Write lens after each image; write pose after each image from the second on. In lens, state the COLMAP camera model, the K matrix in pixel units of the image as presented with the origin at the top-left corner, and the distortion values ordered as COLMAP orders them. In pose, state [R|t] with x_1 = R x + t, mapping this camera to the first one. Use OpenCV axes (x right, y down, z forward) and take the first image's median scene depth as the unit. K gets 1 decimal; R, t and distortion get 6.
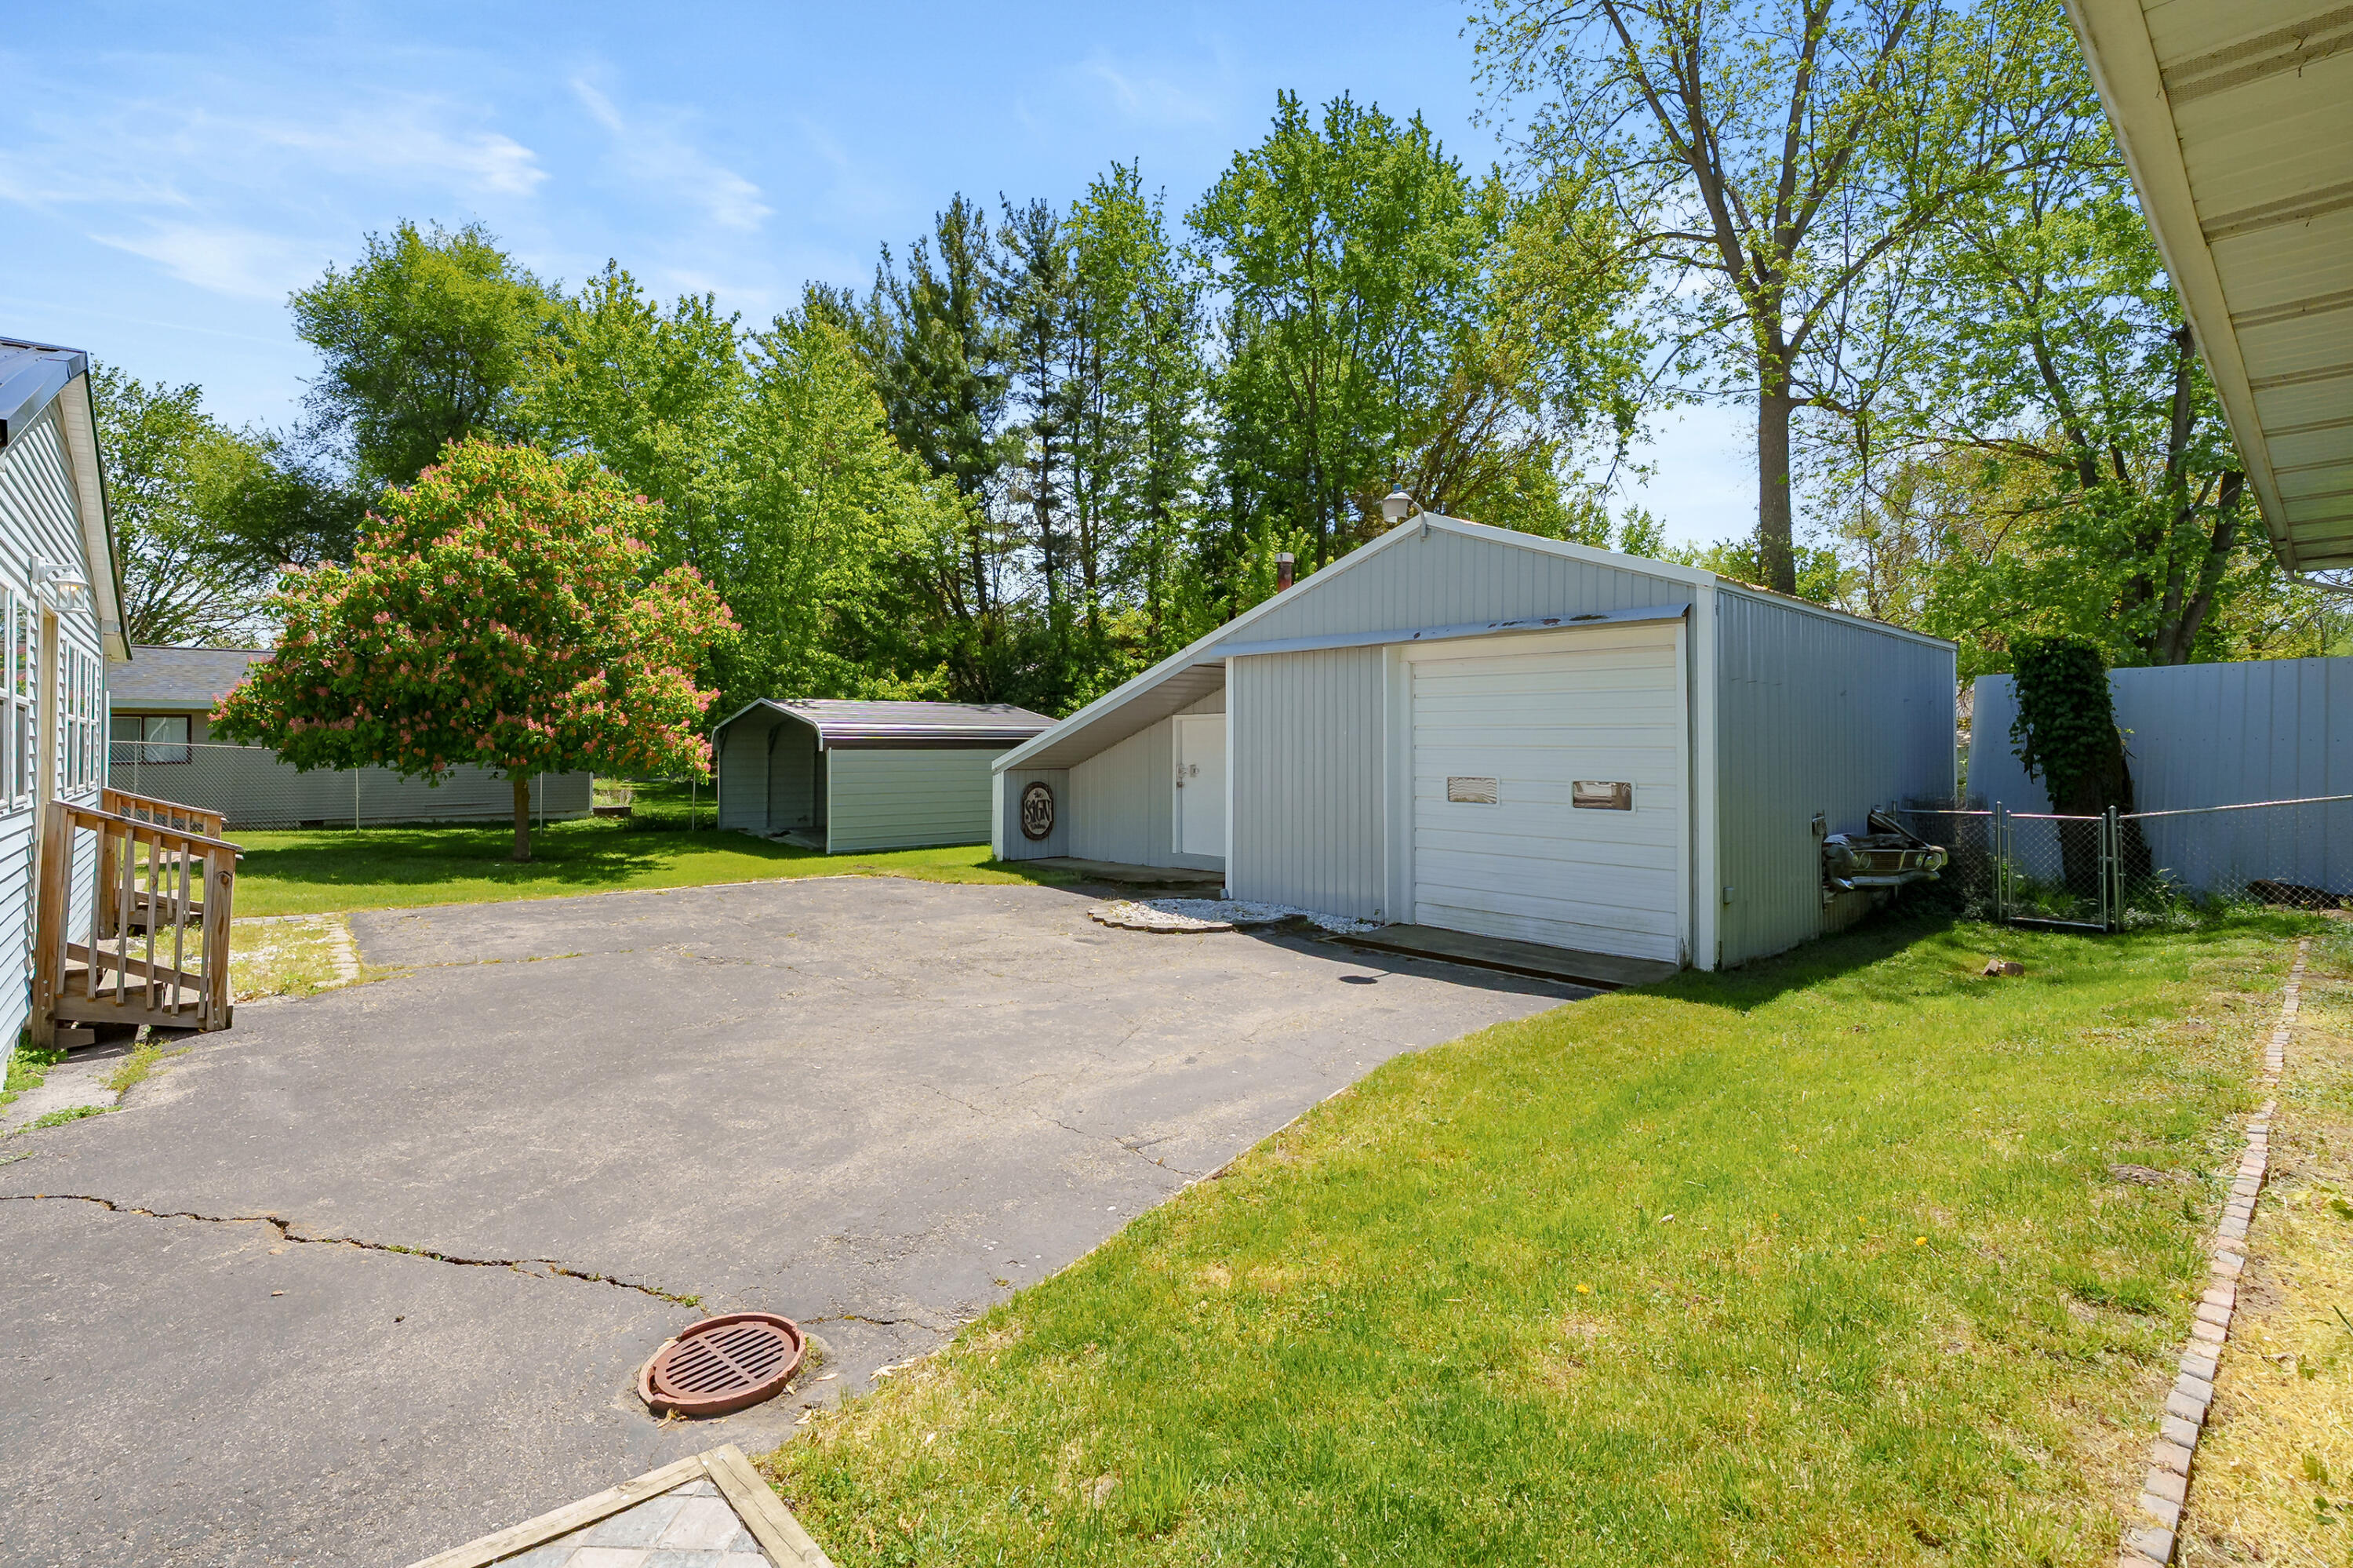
lens RADIAL K [[1063.0, 0, 1173.4], [0, 1063.0, 773.1], [0, 0, 1]] dist [-0.001904, -0.000055]
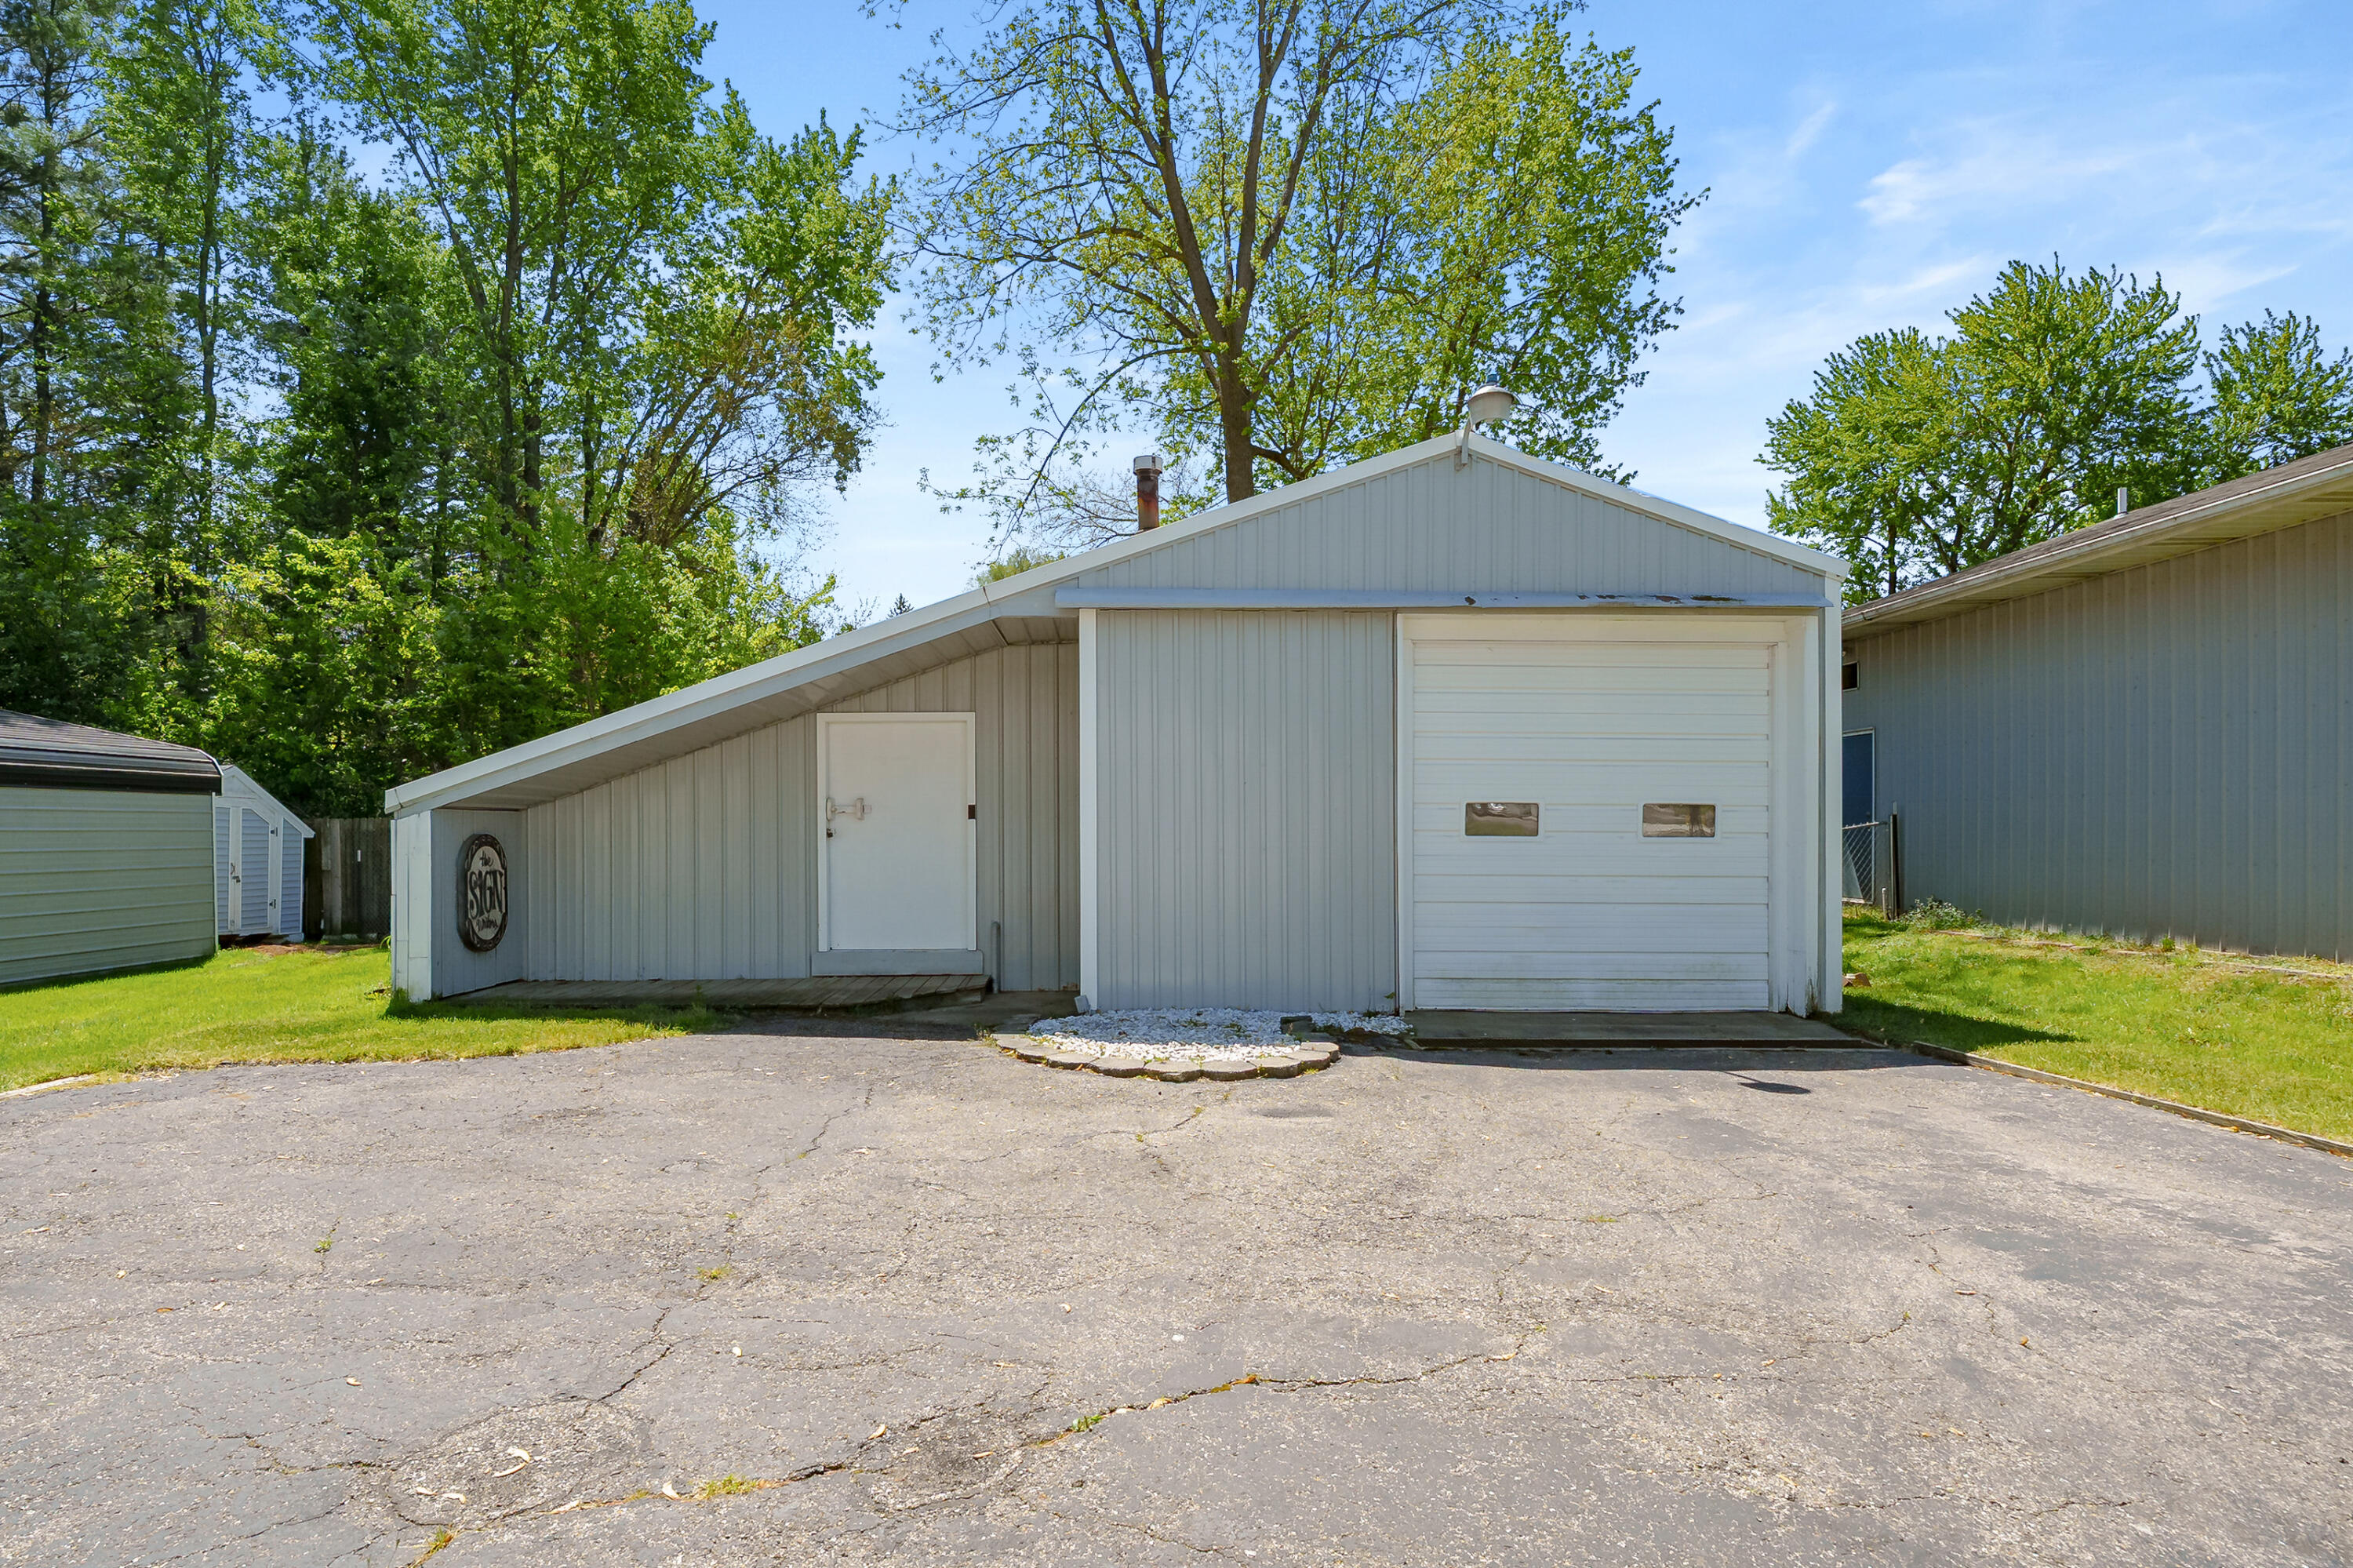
lens RADIAL K [[1138.4, 0, 1101.6], [0, 1138.4, 840.1], [0, 0, 1]] dist [-0.001663, -0.000642]
pose [[0.684805, -0.009769, 0.728661, -0.487361], [0.019049, 0.999808, -0.004499, 0.028653], [-0.728477, 0.016961, 0.684860, 0.645024]]
